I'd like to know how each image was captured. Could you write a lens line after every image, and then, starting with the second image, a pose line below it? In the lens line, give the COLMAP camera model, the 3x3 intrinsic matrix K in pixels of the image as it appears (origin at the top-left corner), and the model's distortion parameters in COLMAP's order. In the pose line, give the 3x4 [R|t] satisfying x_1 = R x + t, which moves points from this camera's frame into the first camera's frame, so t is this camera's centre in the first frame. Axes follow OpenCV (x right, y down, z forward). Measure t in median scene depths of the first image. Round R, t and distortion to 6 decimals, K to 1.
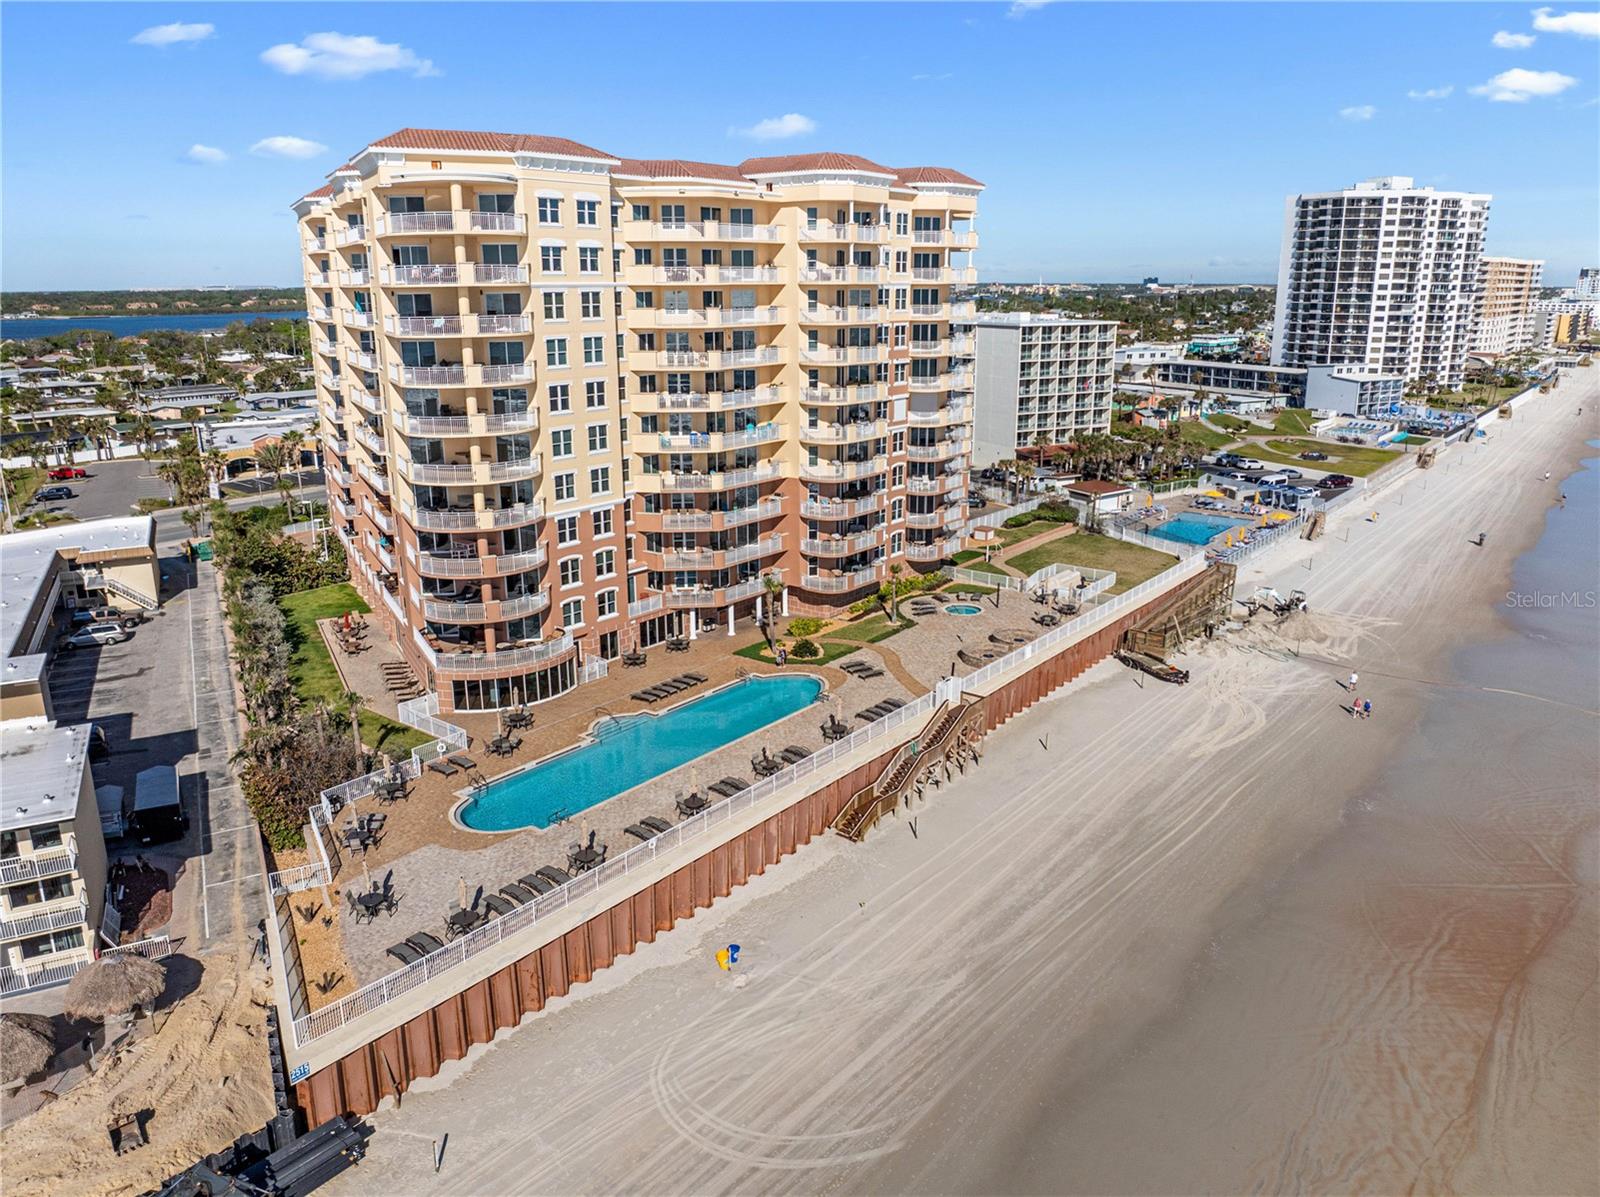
lens RADIAL K [[1152.2, 0, 856.3], [0, 1152.2, 604.9], [0, 0, 1]] dist [-0.003547, -0.001342]
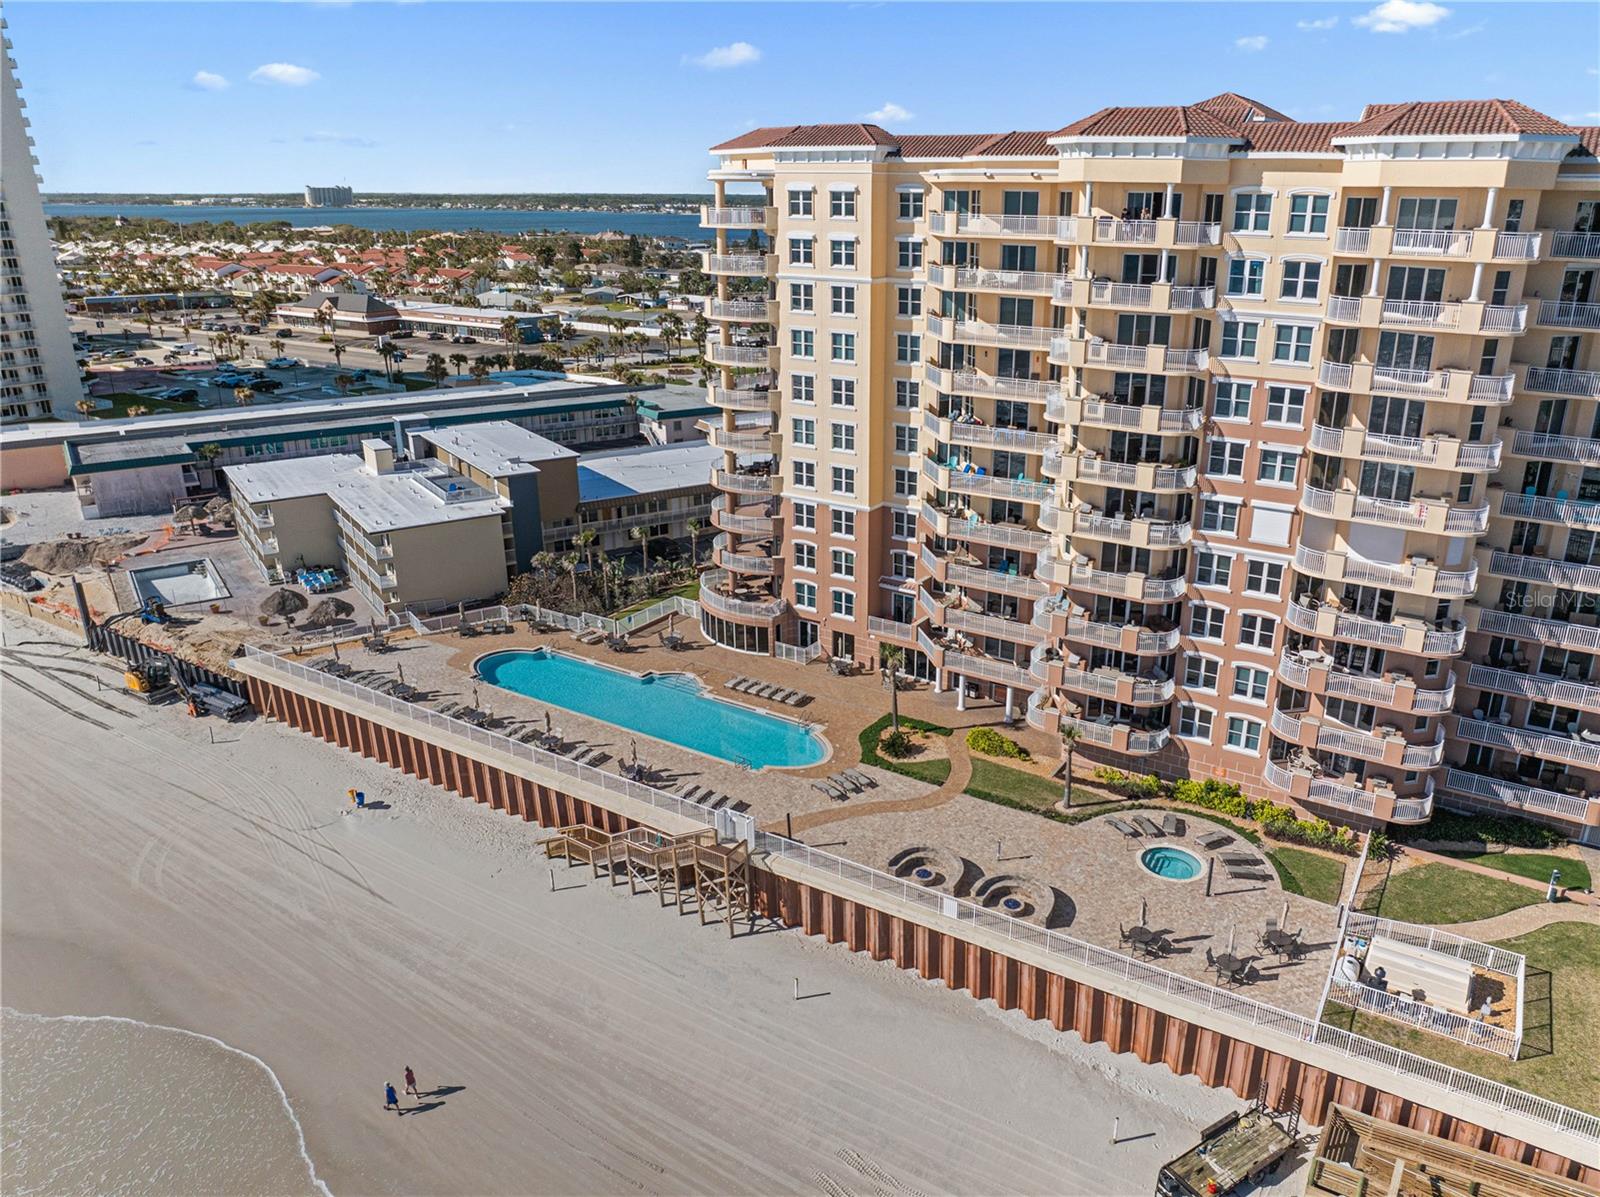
lens RADIAL K [[1188.0, 0, 820.5], [0, 1188.0, 606.6], [0, 0, 1]] dist [-0.001719, -0.072298]
pose [[0.057288, 0.345846, -0.936541, 0.660940], [-0.269792, 0.908542, 0.319004, -0.286694], [0.961213, 0.234396, 0.145355, 0.759797]]
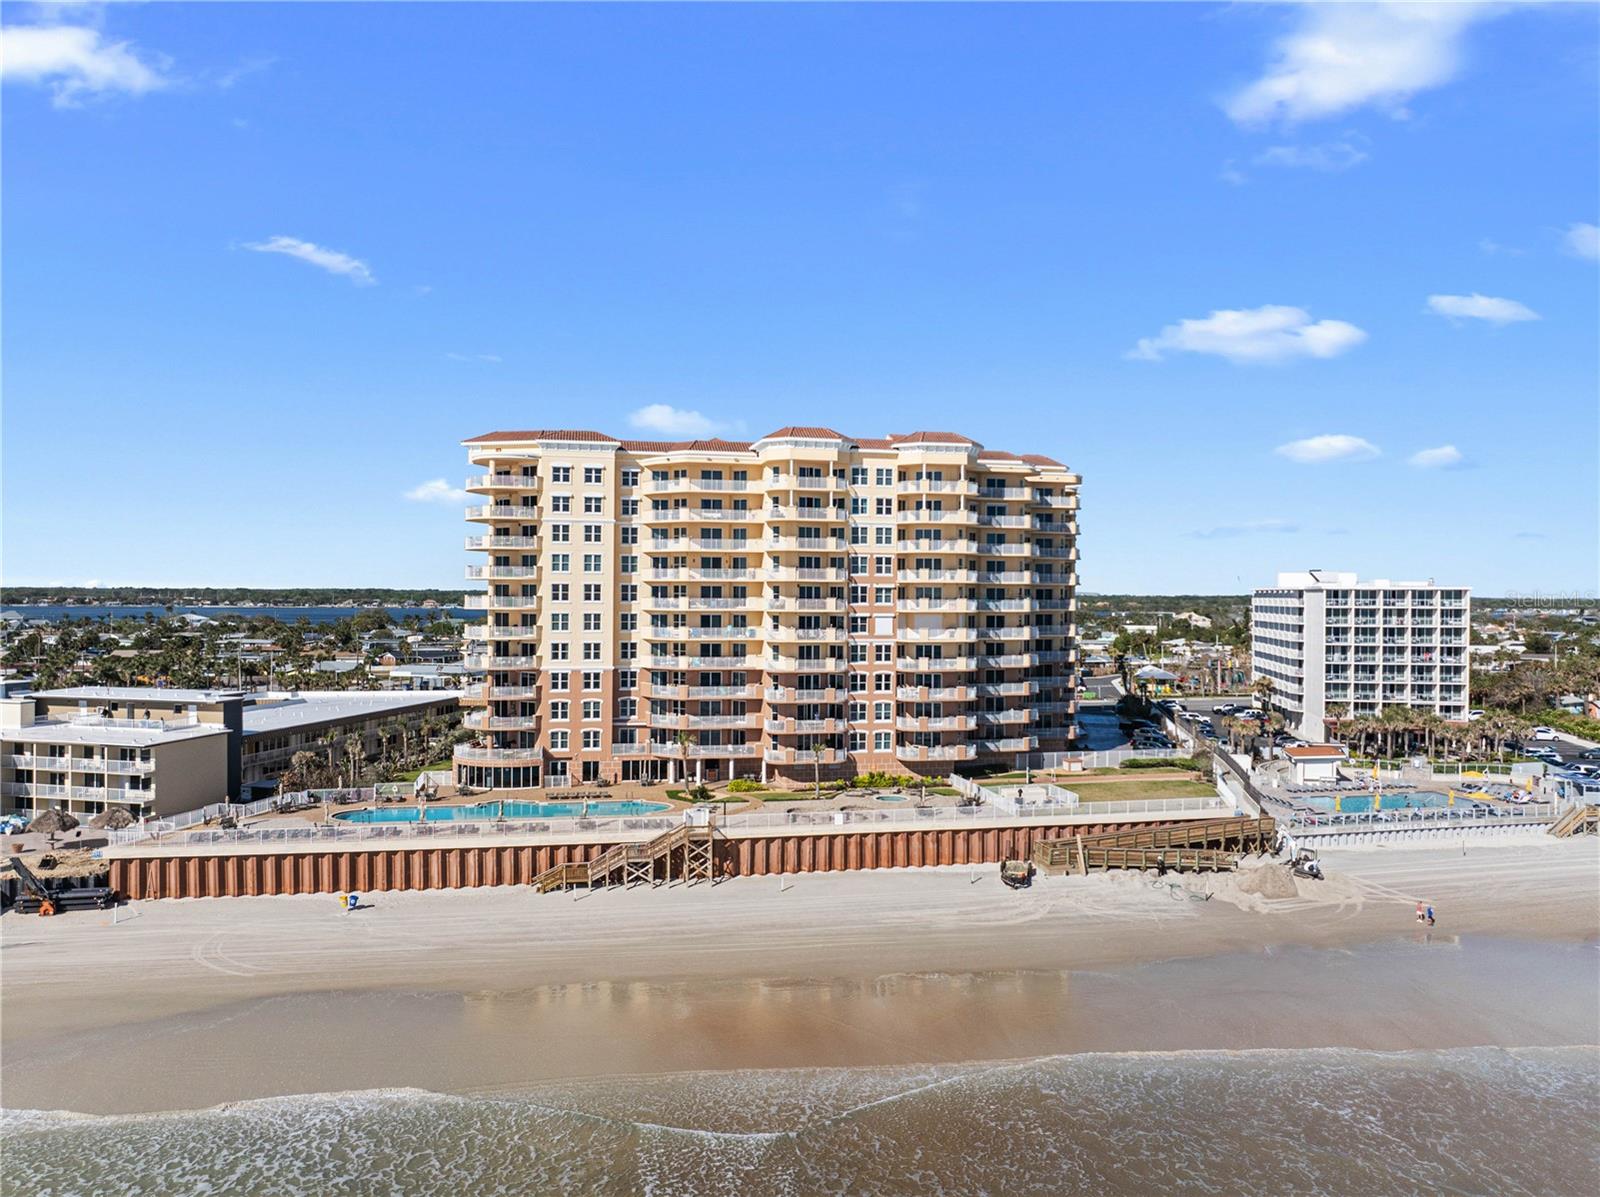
lens RADIAL K [[1188.0, 0, 820.5], [0, 1188.0, 606.6], [0, 0, 1]] dist [-0.001719, -0.072298]
pose [[0.759137, 0.014119, -0.650778, 0.852109], [-0.183608, 0.963813, -0.193270, 0.064836], [0.624499, 0.266207, 0.734258, 0.060430]]
